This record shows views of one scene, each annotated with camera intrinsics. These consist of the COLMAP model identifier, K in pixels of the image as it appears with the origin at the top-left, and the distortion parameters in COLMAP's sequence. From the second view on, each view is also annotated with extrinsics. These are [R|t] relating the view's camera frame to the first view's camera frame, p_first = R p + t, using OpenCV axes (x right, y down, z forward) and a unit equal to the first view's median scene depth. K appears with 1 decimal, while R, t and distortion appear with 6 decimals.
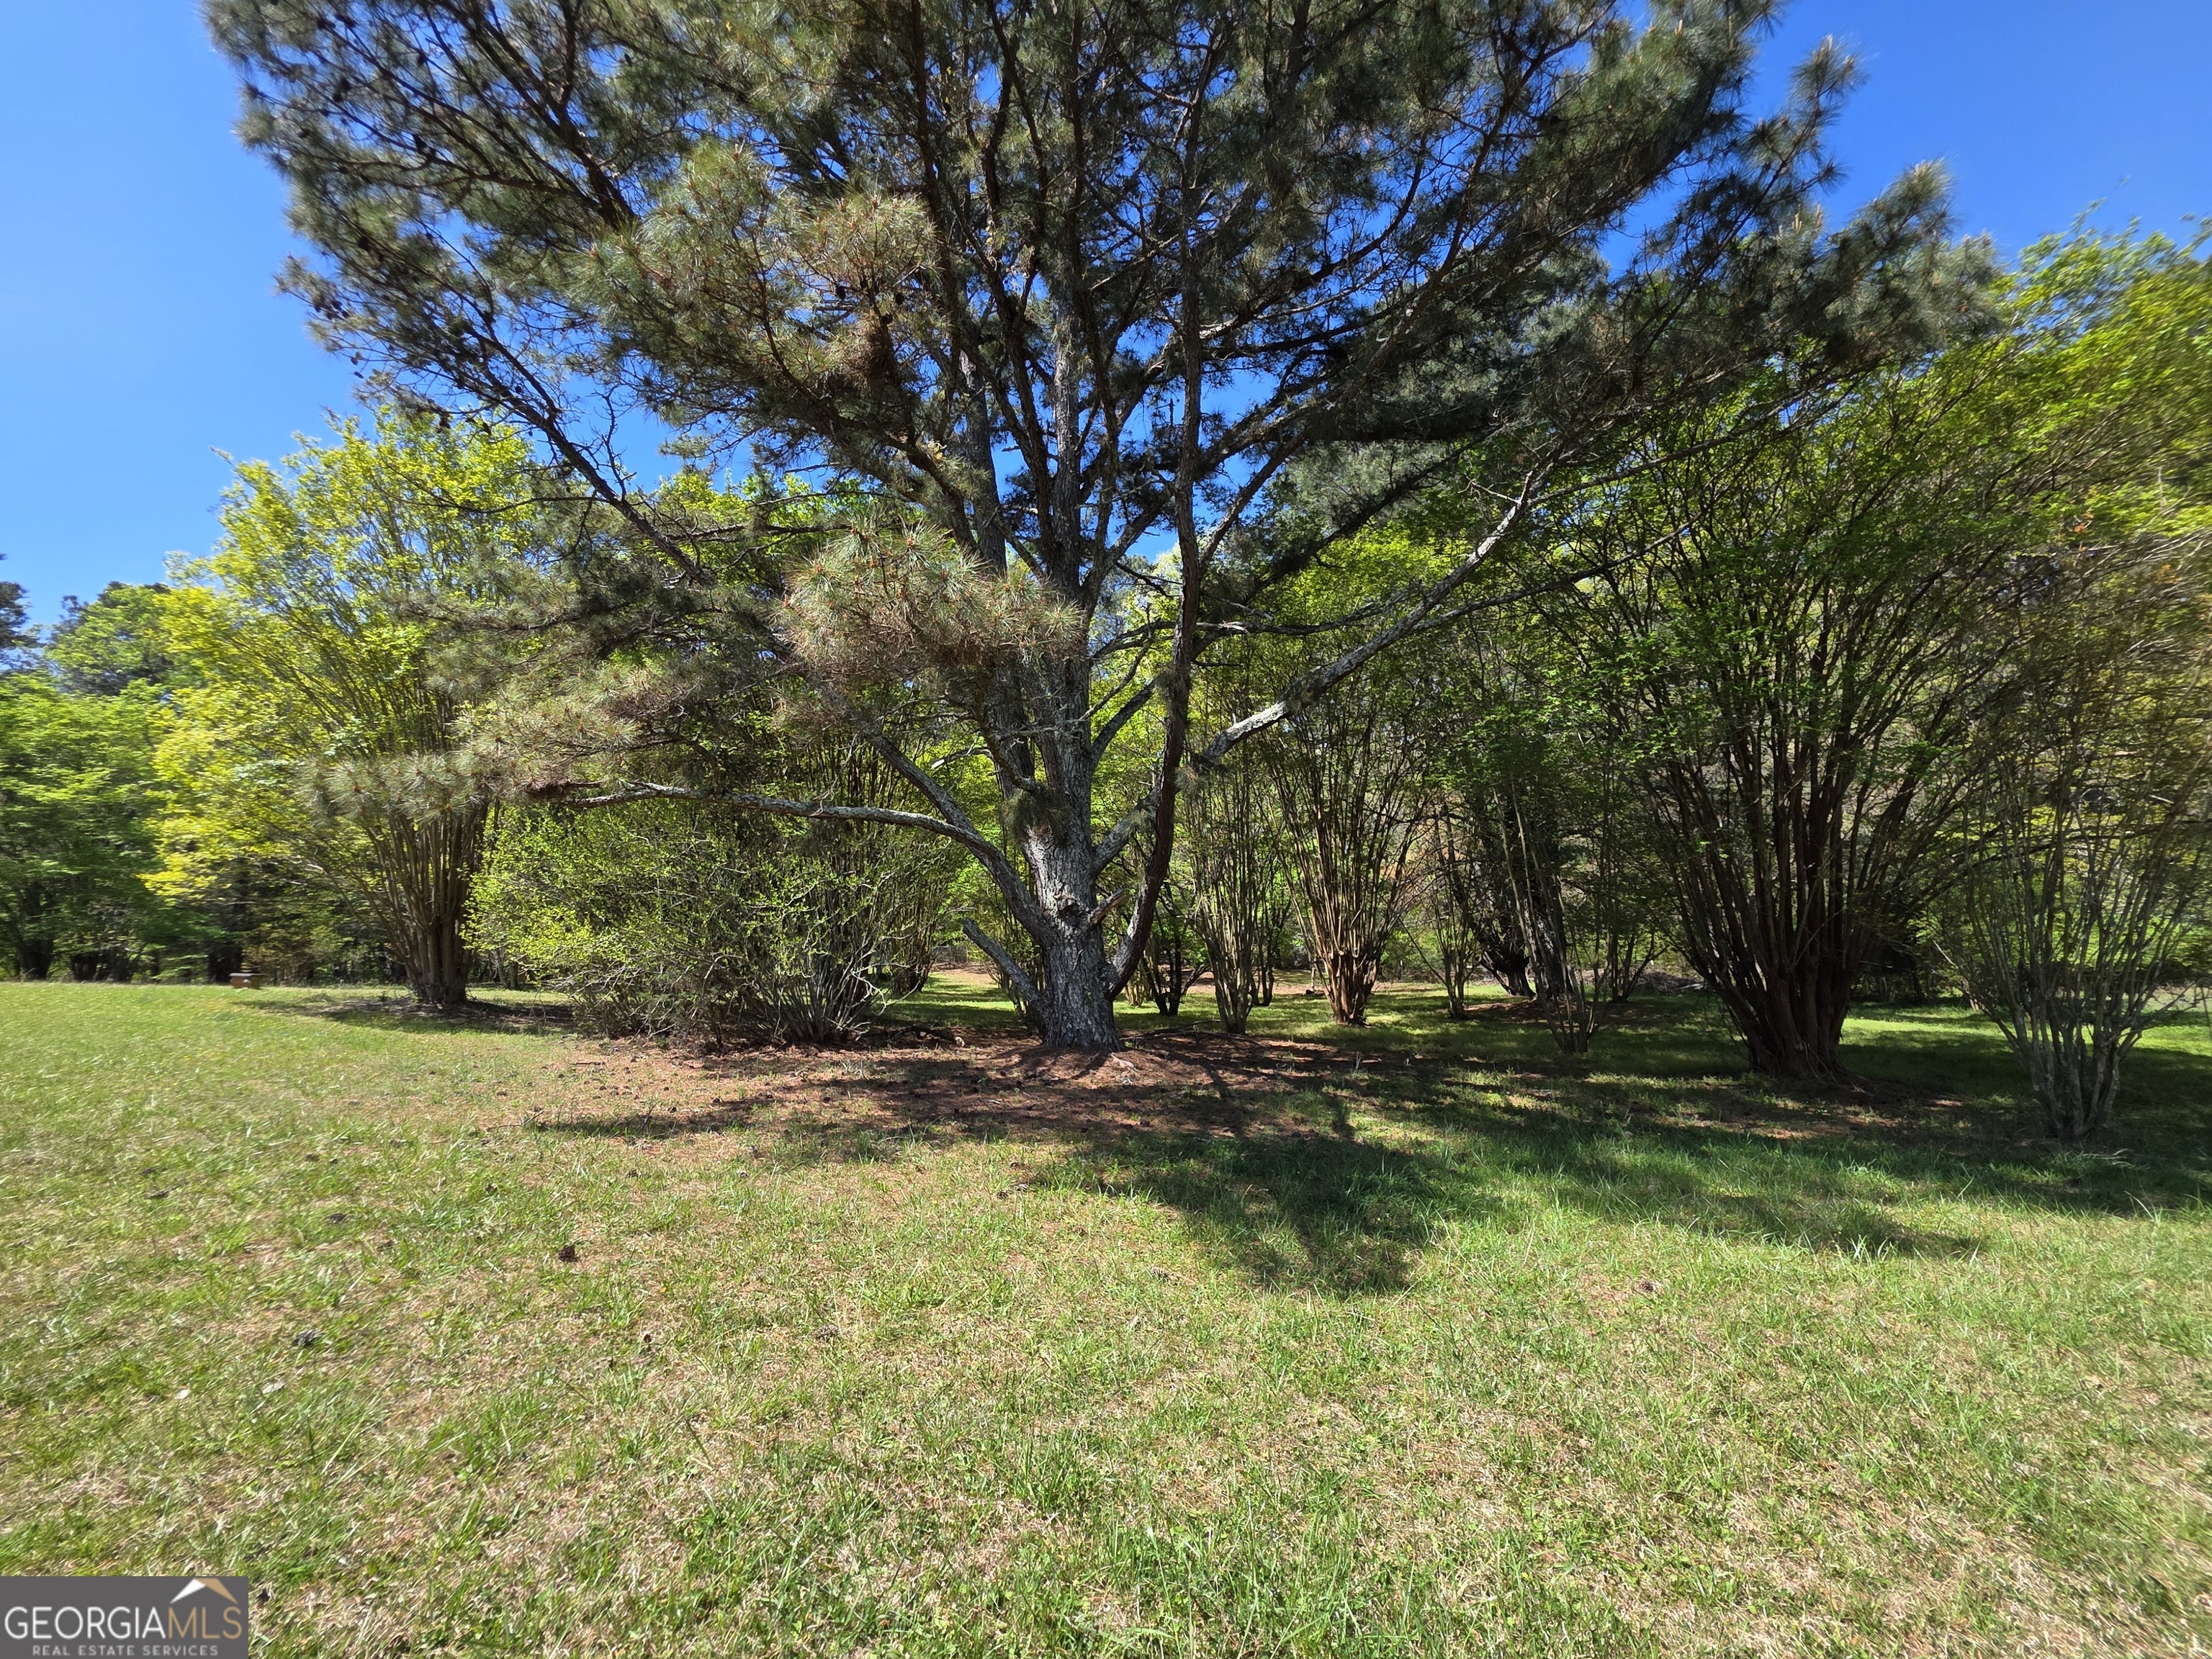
lens RADIAL K [[881.8, 0, 1101.7], [0, 881.8, 822.8], [0, 0, 1]] dist [-0.000442, 0.000345]
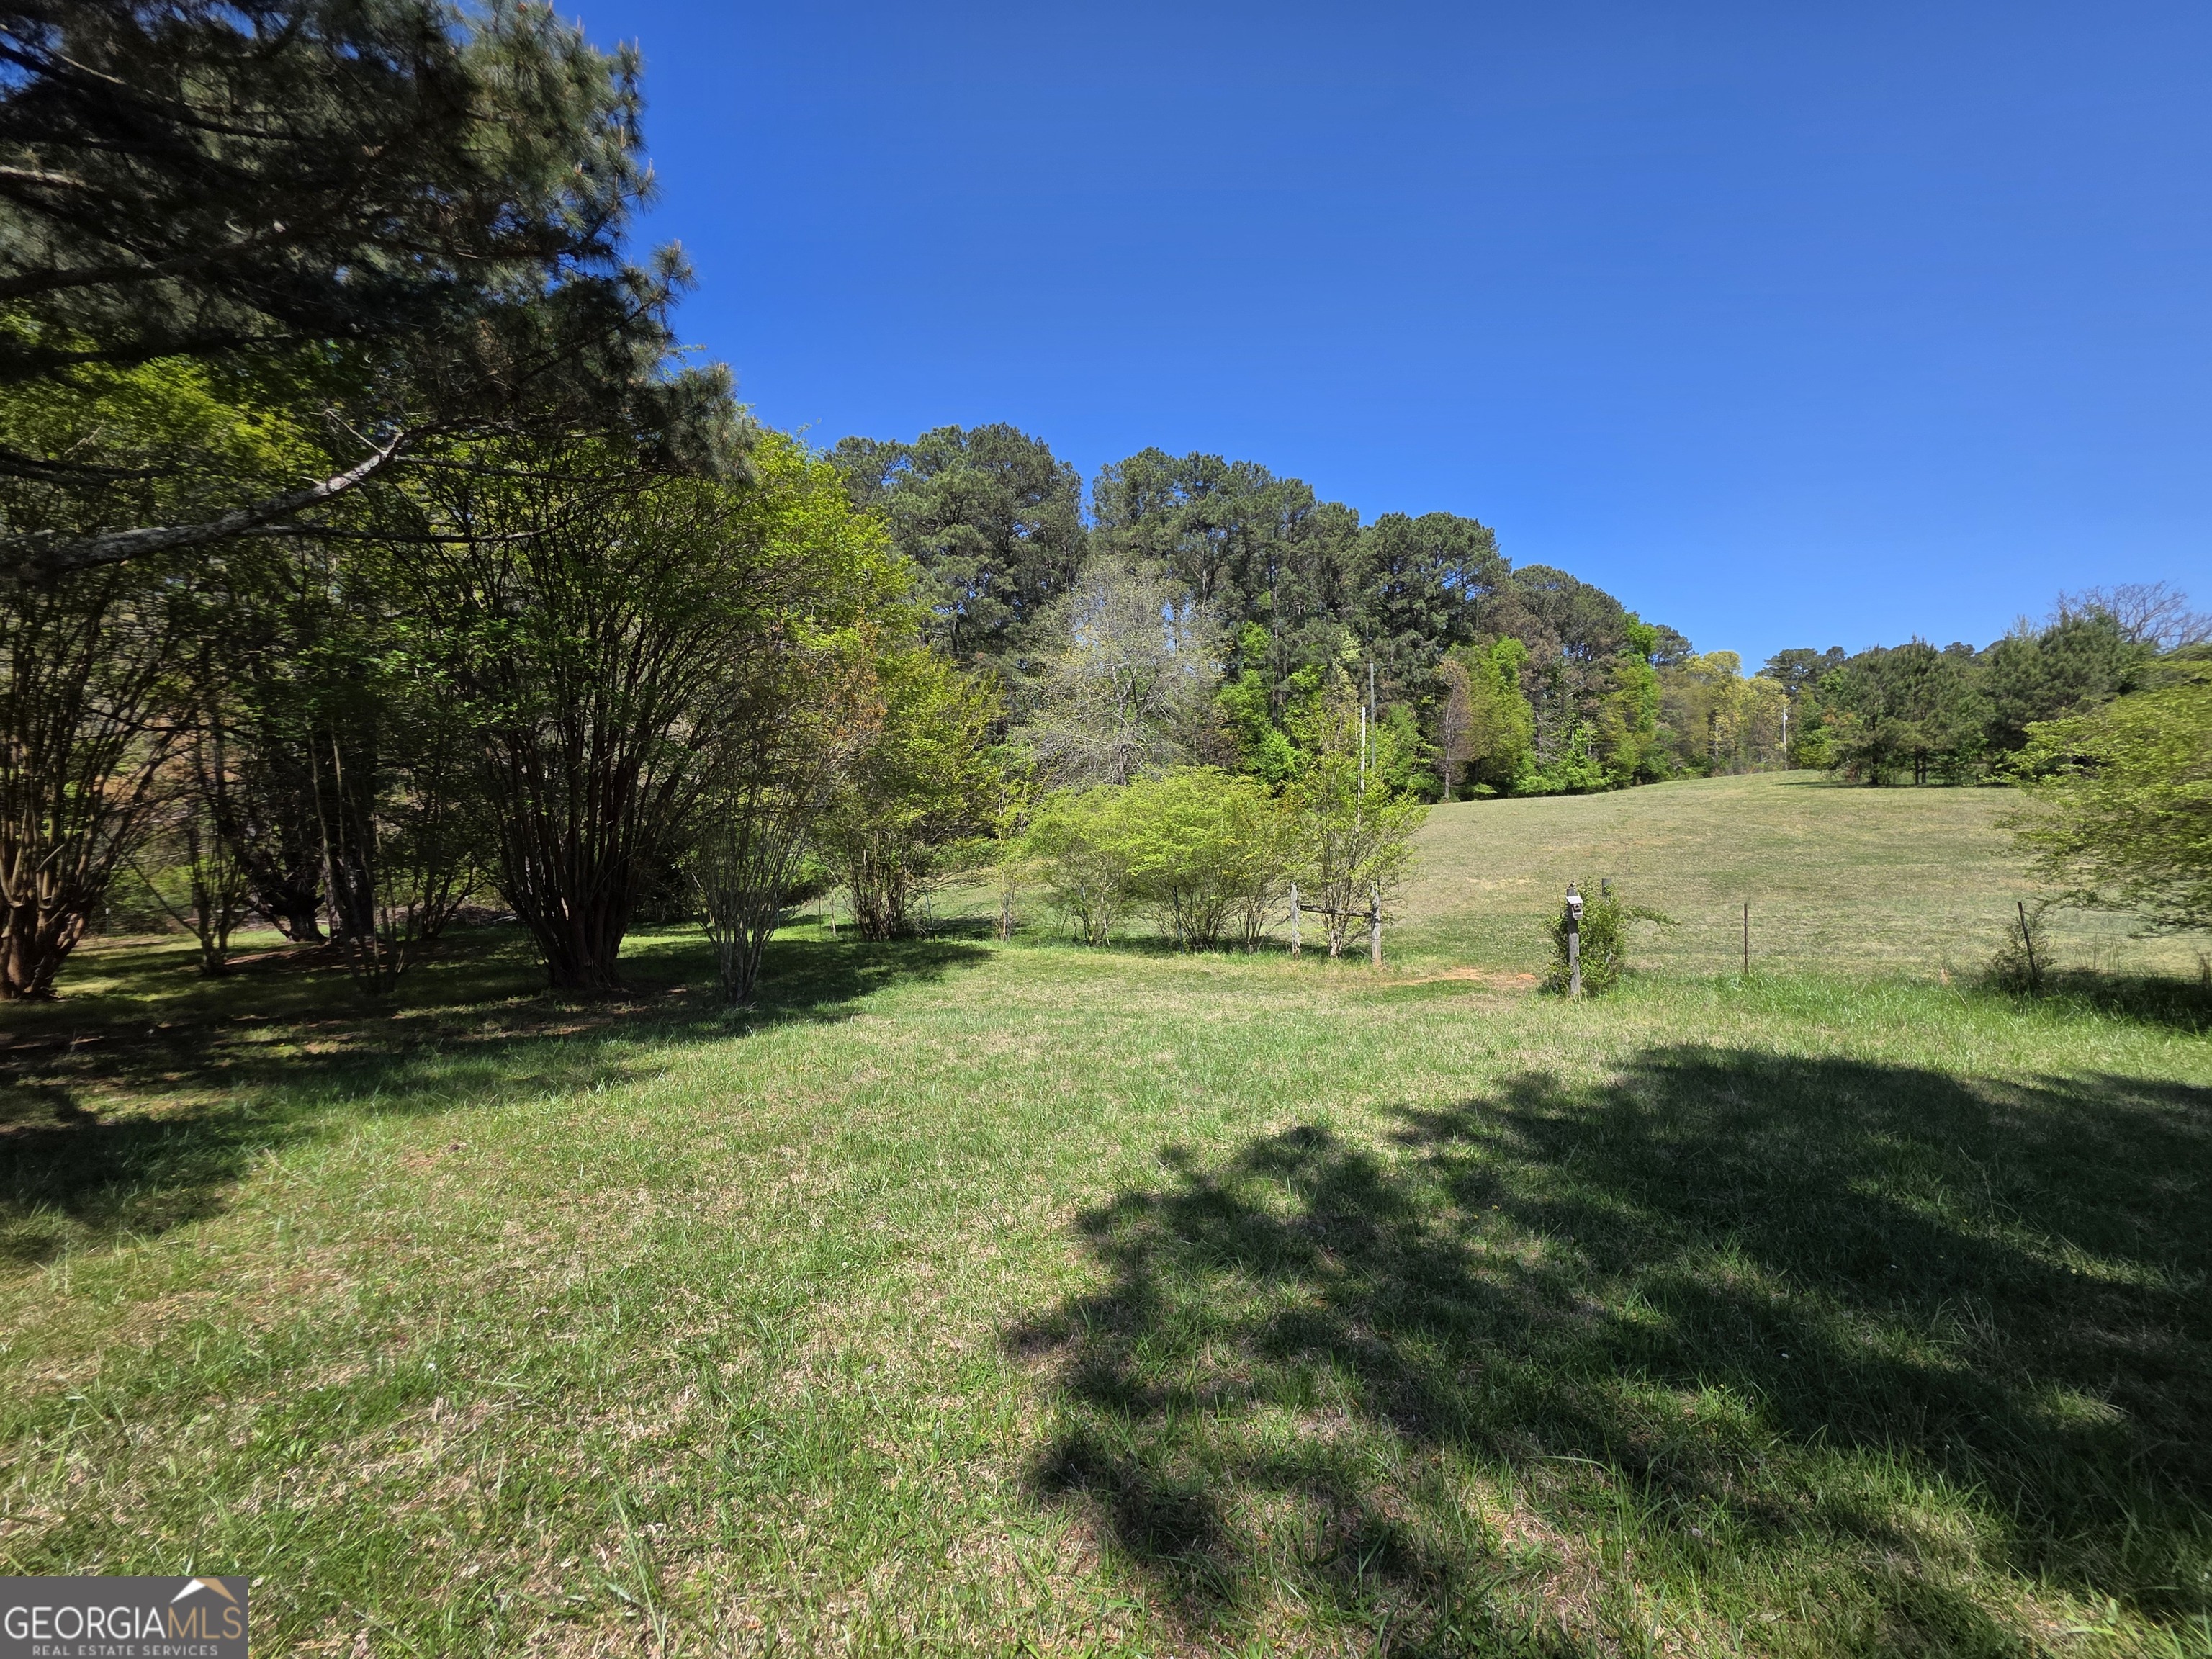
lens RADIAL K [[881.8, 0, 1103.2], [0, 881.8, 824.0], [0, 0, 1]] dist [-0.000442, 0.000345]
pose [[0.381478, 0.037039, 0.923635, -0.128048], [-0.110379, 0.993873, 0.005733, -0.041563], [-0.917764, -0.104136, 0.383229, -0.181081]]
